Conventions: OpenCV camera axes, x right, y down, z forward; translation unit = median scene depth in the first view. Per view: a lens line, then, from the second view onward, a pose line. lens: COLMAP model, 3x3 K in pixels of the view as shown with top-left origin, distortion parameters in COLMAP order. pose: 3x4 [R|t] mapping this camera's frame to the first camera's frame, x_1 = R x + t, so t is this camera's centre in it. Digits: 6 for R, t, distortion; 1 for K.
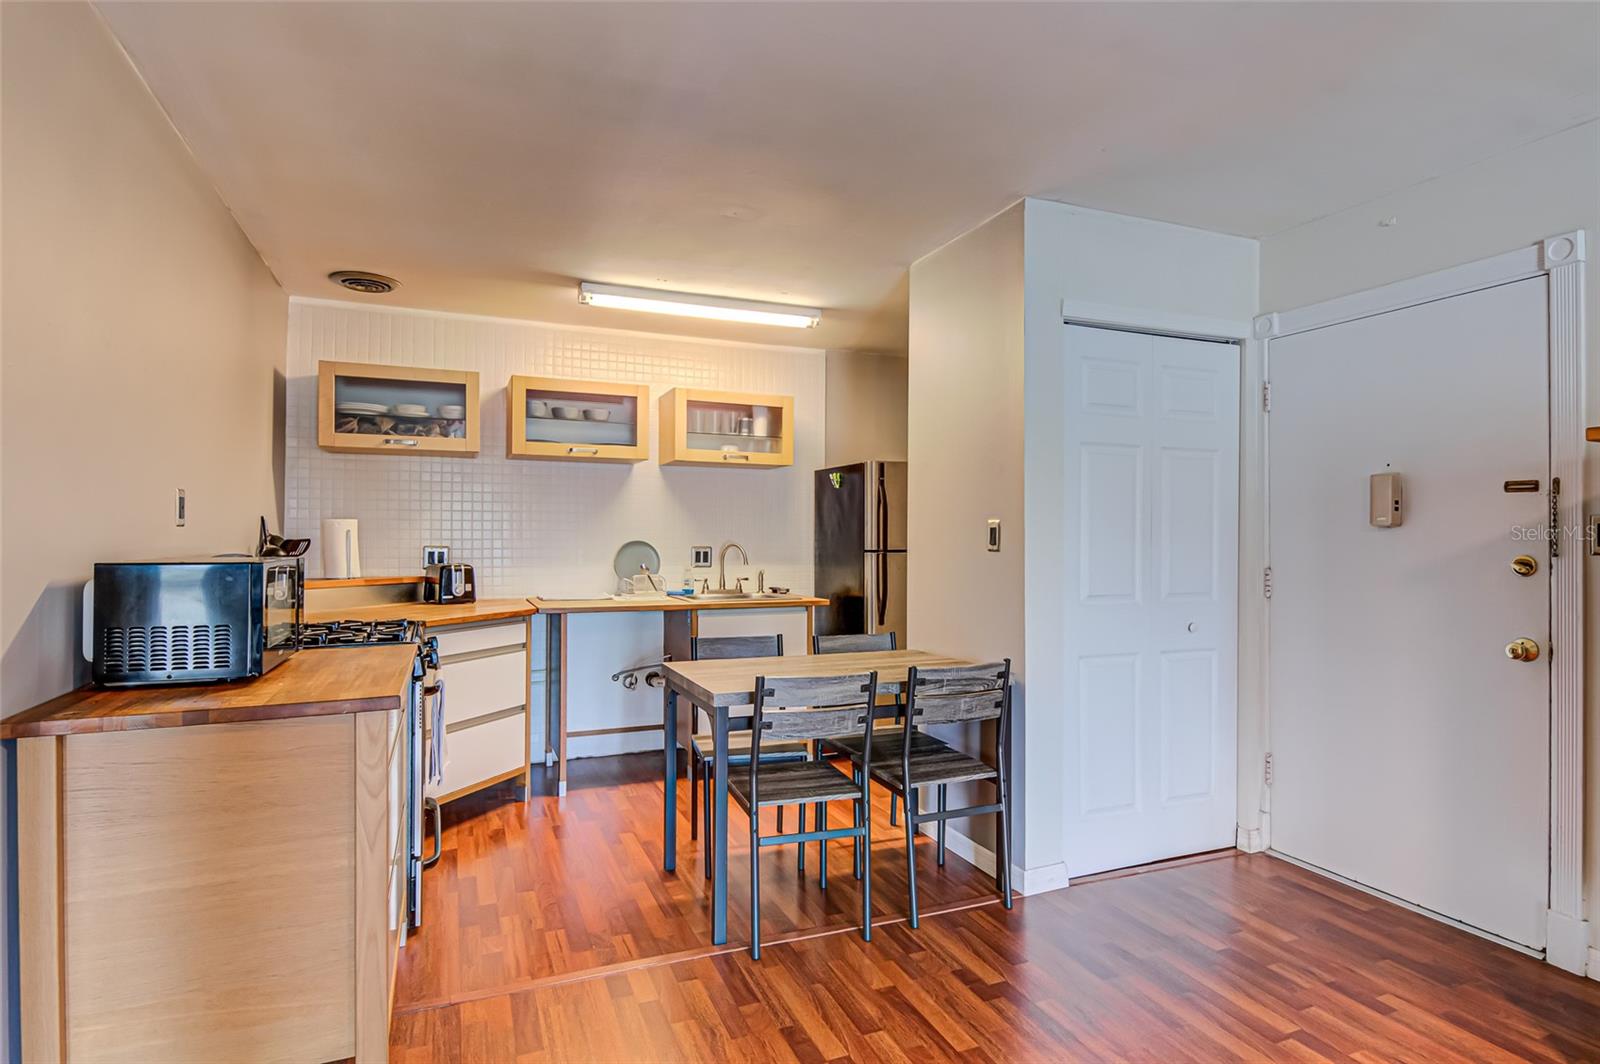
lens RADIAL K [[834.0, 0, 789.7], [0, 834.0, 535.9], [0, 0, 1]] dist [0.025165, -0.022571]
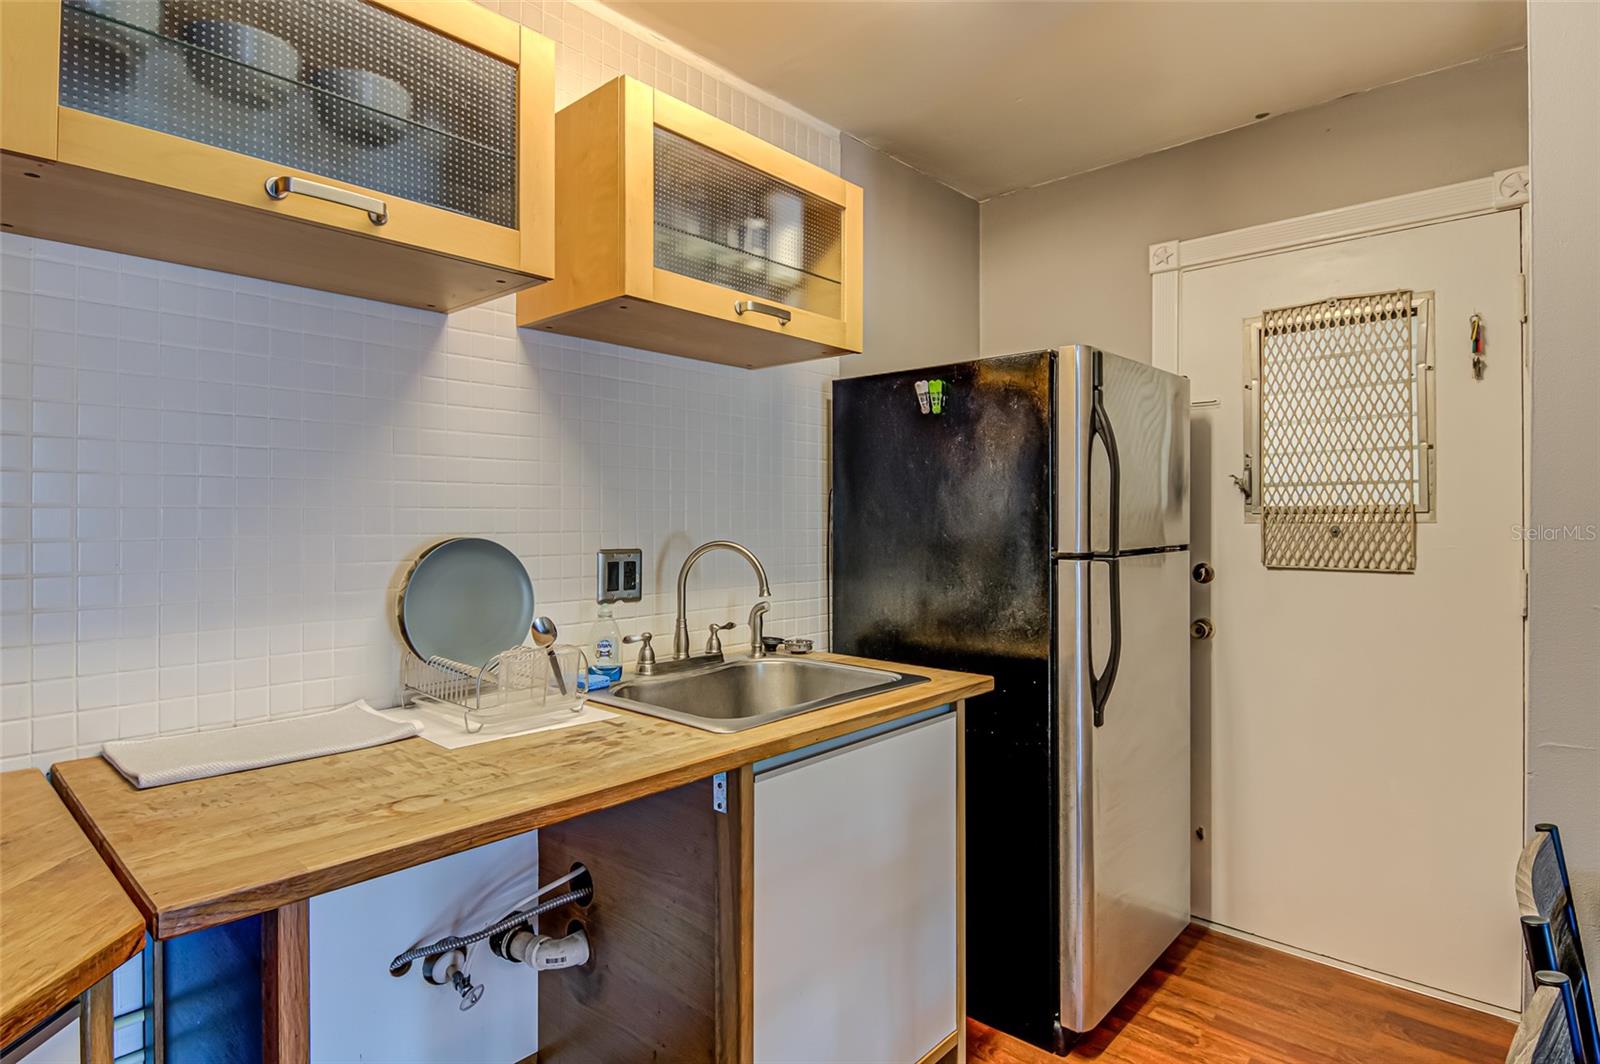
lens RADIAL K [[846.5, 0, 807.2], [0, 846.5, 509.3], [0, 0, 1]] dist [0.002833, 0.000208]
pose [[0.897112, -0.001505, 0.441802, -0.228619], [0.002054, 0.999998, -0.000764, -0.006015], [-0.441799, 0.001593, 0.897112, 0.690745]]
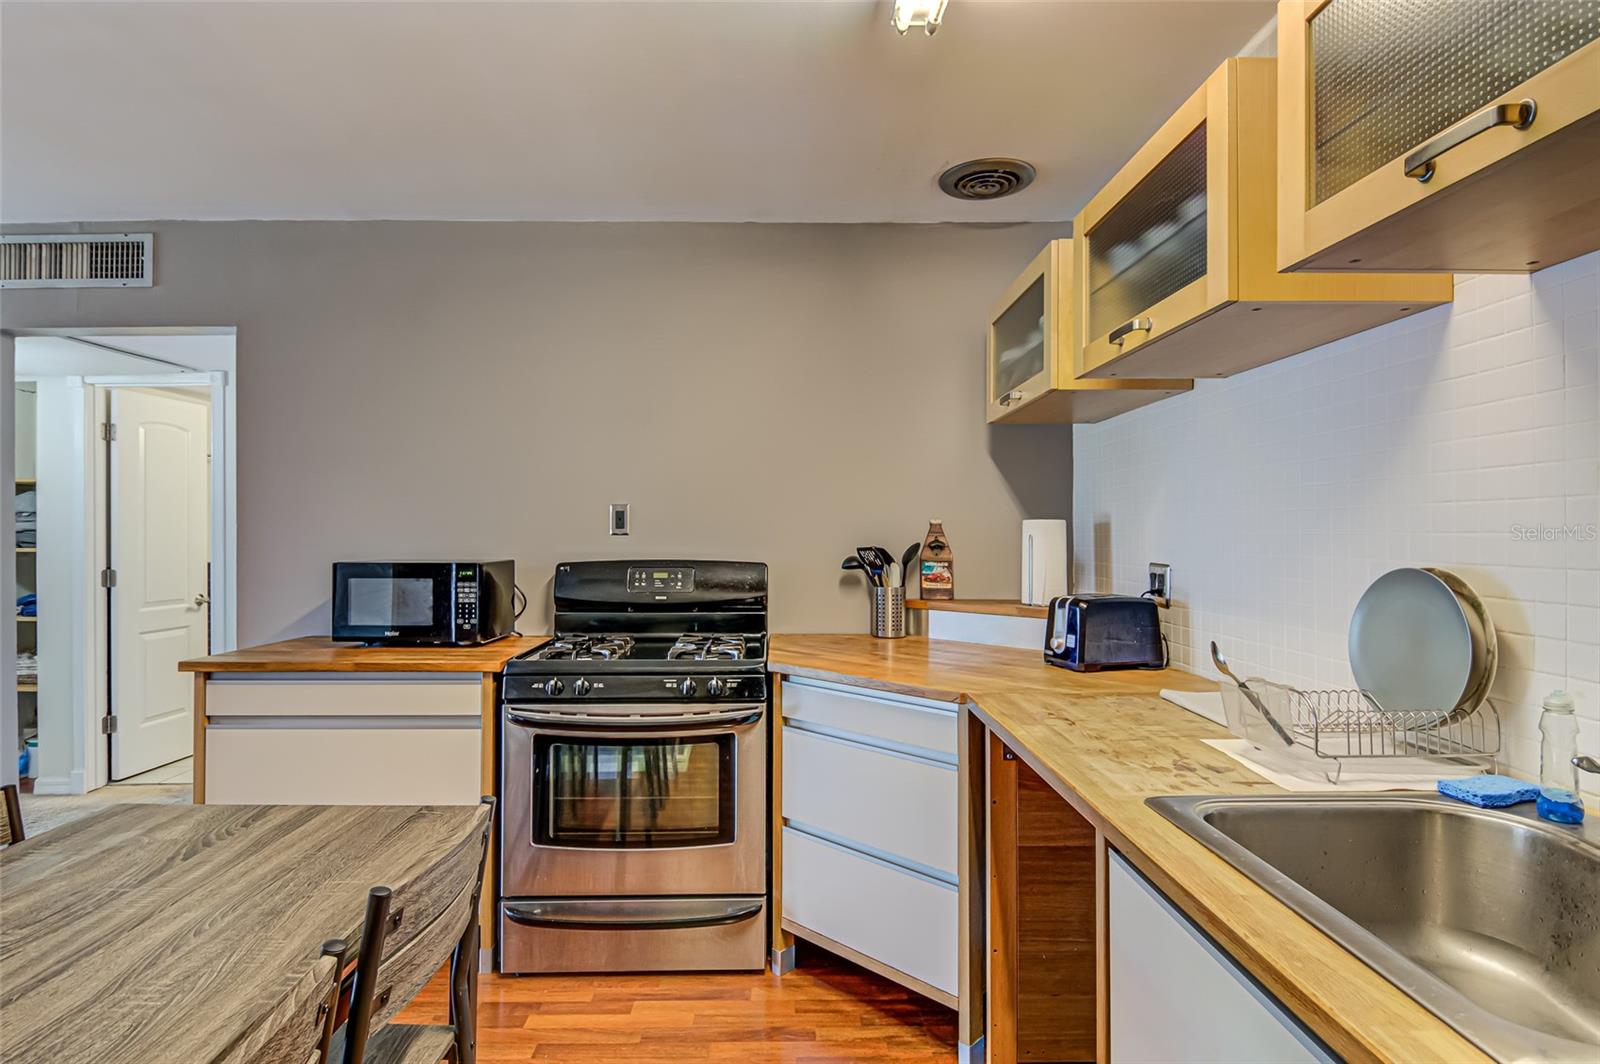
lens RADIAL K [[834.0, 0, 789.7], [0, 834.0, 535.9], [0, 0, 1]] dist [0.025165, -0.022571]
pose [[-0.366585, -0.000919, -0.930384, 0.178120], [0.000734, 0.999999, -0.001276, -0.005200], [0.930384, -0.001151, -0.366584, 0.987631]]
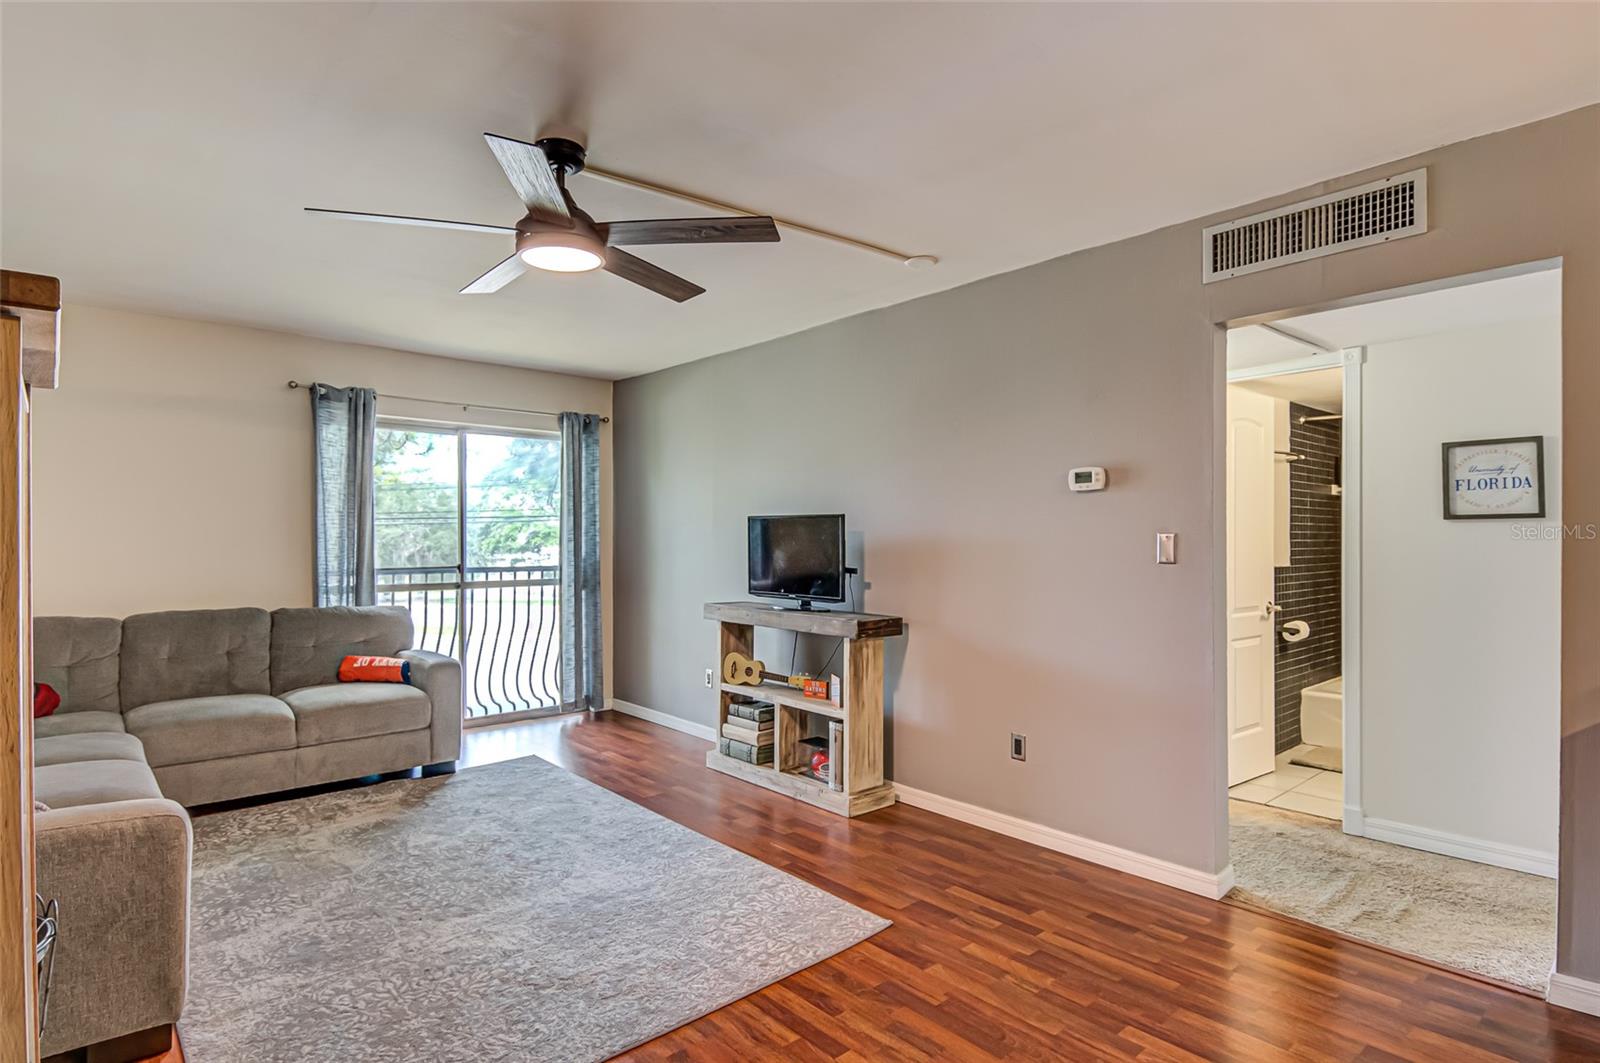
lens RADIAL K [[834.0, 0, 789.7], [0, 834.0, 535.4], [0, 0, 1]] dist [0.025165, -0.022571]
pose [[-0.946439, -0.006018, -0.322827, 0.316069], [-0.004452, 0.999974, -0.005588, -0.002661], [0.322852, -0.003852, -0.946442, 0.636702]]
